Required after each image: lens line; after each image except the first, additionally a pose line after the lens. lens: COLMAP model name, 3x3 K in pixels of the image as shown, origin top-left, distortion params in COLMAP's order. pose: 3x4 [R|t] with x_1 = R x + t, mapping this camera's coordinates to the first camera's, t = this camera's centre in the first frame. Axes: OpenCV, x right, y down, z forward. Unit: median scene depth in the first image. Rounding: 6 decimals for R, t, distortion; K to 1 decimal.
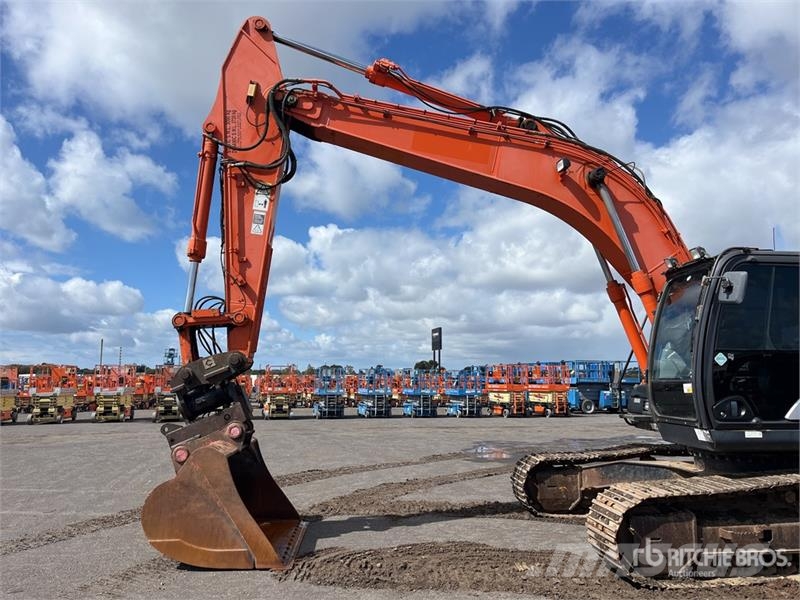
lens RADIAL K [[608.3, 0, 398.5], [0, 608.3, 305.2], [0, 0, 1]] dist [0.078395, -0.101596]
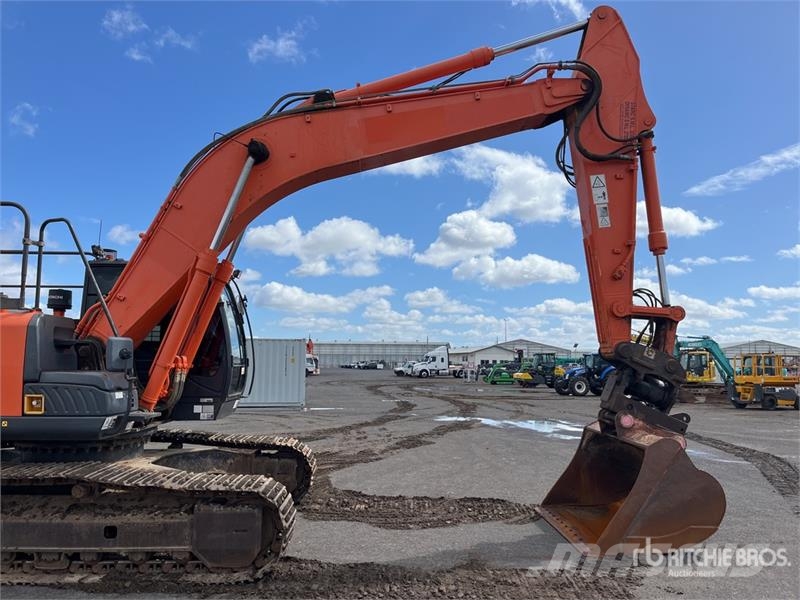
lens RADIAL K [[608.3, 0, 398.5], [0, 608.3, 305.2], [0, 0, 1]] dist [0.078395, -0.101596]
pose [[-0.999675, -0.009804, 0.023518, 0.067871], [-0.014650, 0.976347, -0.215715, 0.209755], [-0.020847, -0.215989, -0.976173, 1.759677]]
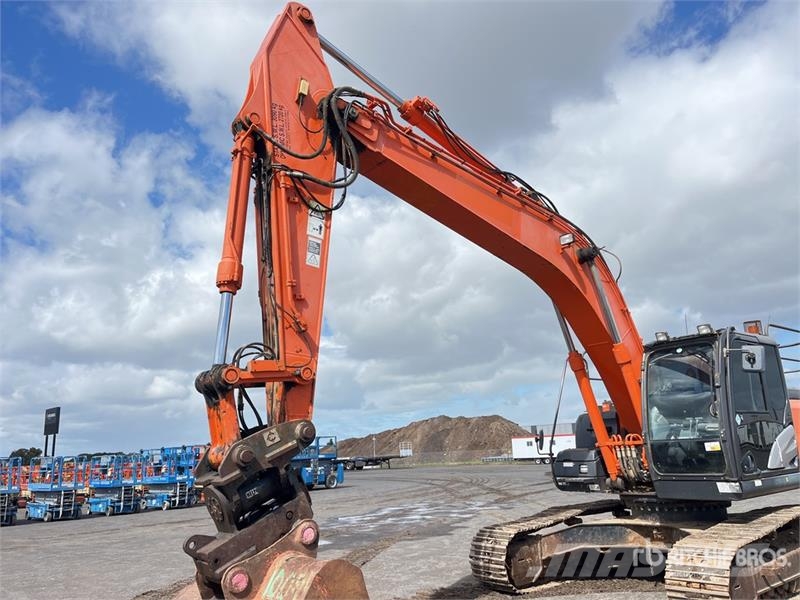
lens RADIAL K [[607.2, 0, 403.7], [0, 607.2, 306.4], [0, 0, 1]] dist [0.071092, -0.093560]
pose [[0.826341, 0.089515, 0.556011, -0.488101], [-0.018670, 0.991098, -0.131815, 0.029267], [-0.562861, 0.098543, 0.820656, 0.271216]]
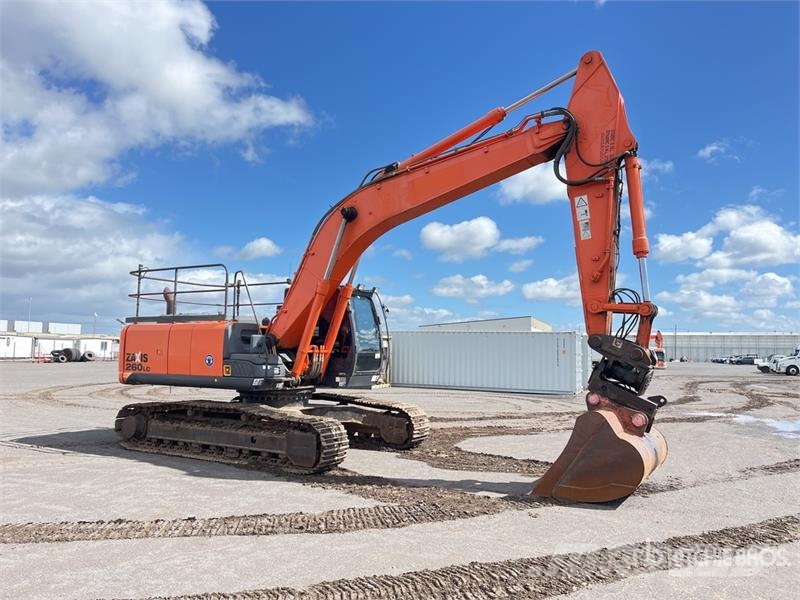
lens RADIAL K [[608.3, 0, 398.5], [0, 608.3, 305.2], [0, 0, 1]] dist [0.078395, -0.101596]
pose [[-0.820341, 0.026270, 0.571271, -0.544165], [-0.088622, 0.981037, -0.172373, 0.230243], [-0.564967, -0.192032, -0.802457, 1.932641]]
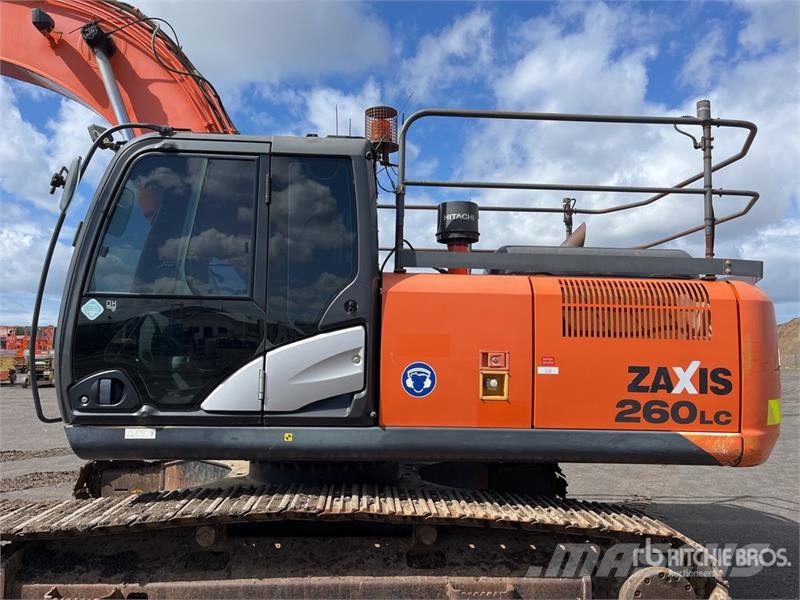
lens RADIAL K [[607.2, 0, 403.7], [0, 607.2, 306.4], [0, 0, 1]] dist [0.071092, -0.093560]
pose [[0.999776, 0.010110, -0.018614, 0.604983], [-0.009077, 0.998458, 0.054768, 0.035352], [0.019139, -0.054587, 0.998326, 0.294923]]
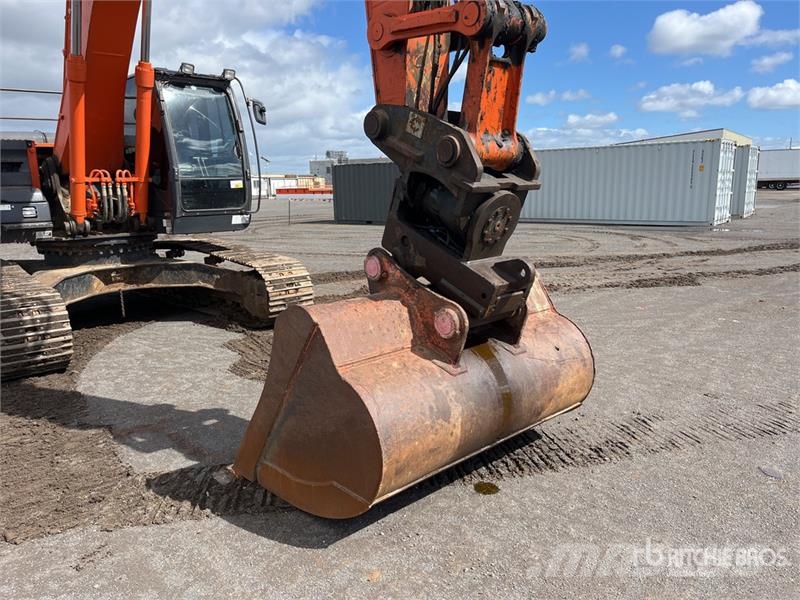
lens RADIAL K [[603.6, 0, 402.0], [0, 603.6, 319.0], [0, 0, 1]] dist [0.052847, -0.078742]
pose [[-0.635449, -0.159424, 0.755506, -0.562663], [-0.075701, 0.986602, 0.144518, 0.151370], [-0.768423, 0.034641, -0.639004, 1.159457]]
